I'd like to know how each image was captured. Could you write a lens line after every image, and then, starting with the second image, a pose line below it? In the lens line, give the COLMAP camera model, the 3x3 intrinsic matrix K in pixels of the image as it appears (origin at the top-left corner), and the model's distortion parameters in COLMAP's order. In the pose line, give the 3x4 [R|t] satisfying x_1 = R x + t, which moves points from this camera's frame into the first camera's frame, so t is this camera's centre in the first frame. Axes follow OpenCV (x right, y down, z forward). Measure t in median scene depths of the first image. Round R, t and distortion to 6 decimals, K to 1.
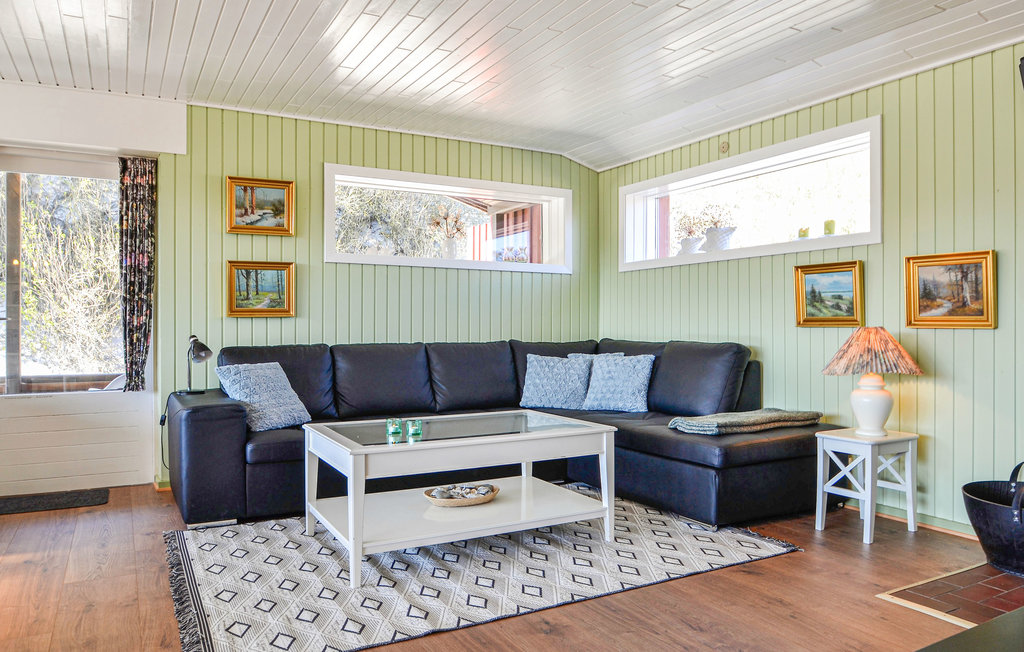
lens RADIAL K [[734.3, 0, 512.0], [0, 734.3, 326.0], [0, 0, 1]] dist [-0.003613, -0.002694]
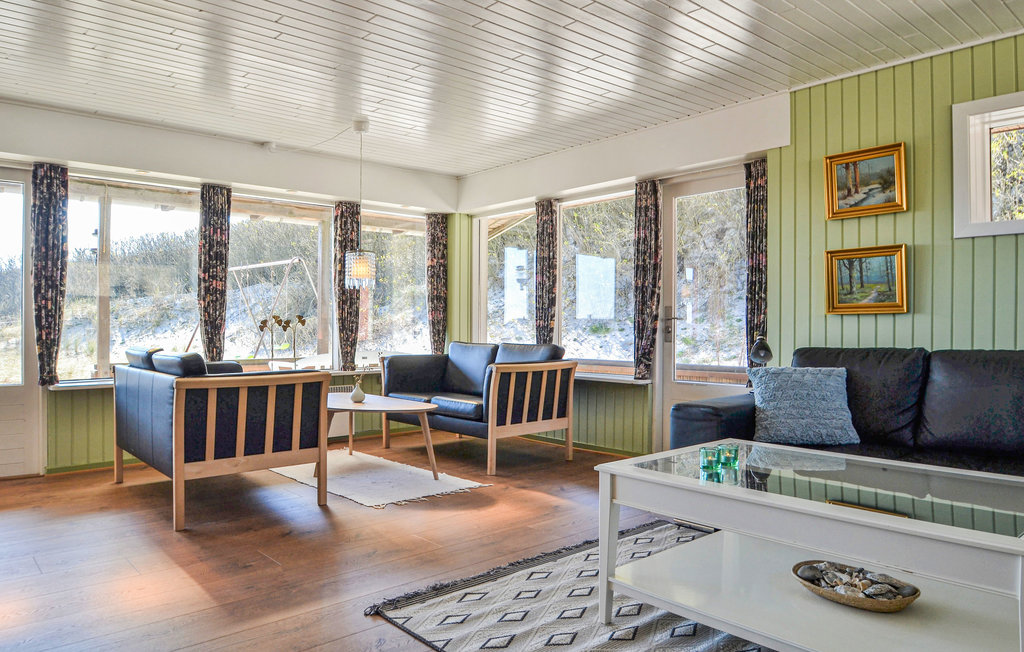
lens RADIAL K [[713.2, 0, 530.3], [0, 713.2, 324.6], [0, 0, 1]] dist [-0.008994, -0.003527]
pose [[0.224170, 0.001347, -0.974549, 0.382278], [0.000619, 0.999999, 0.001525, -0.001375], [0.974550, -0.000945, 0.224169, 0.461078]]
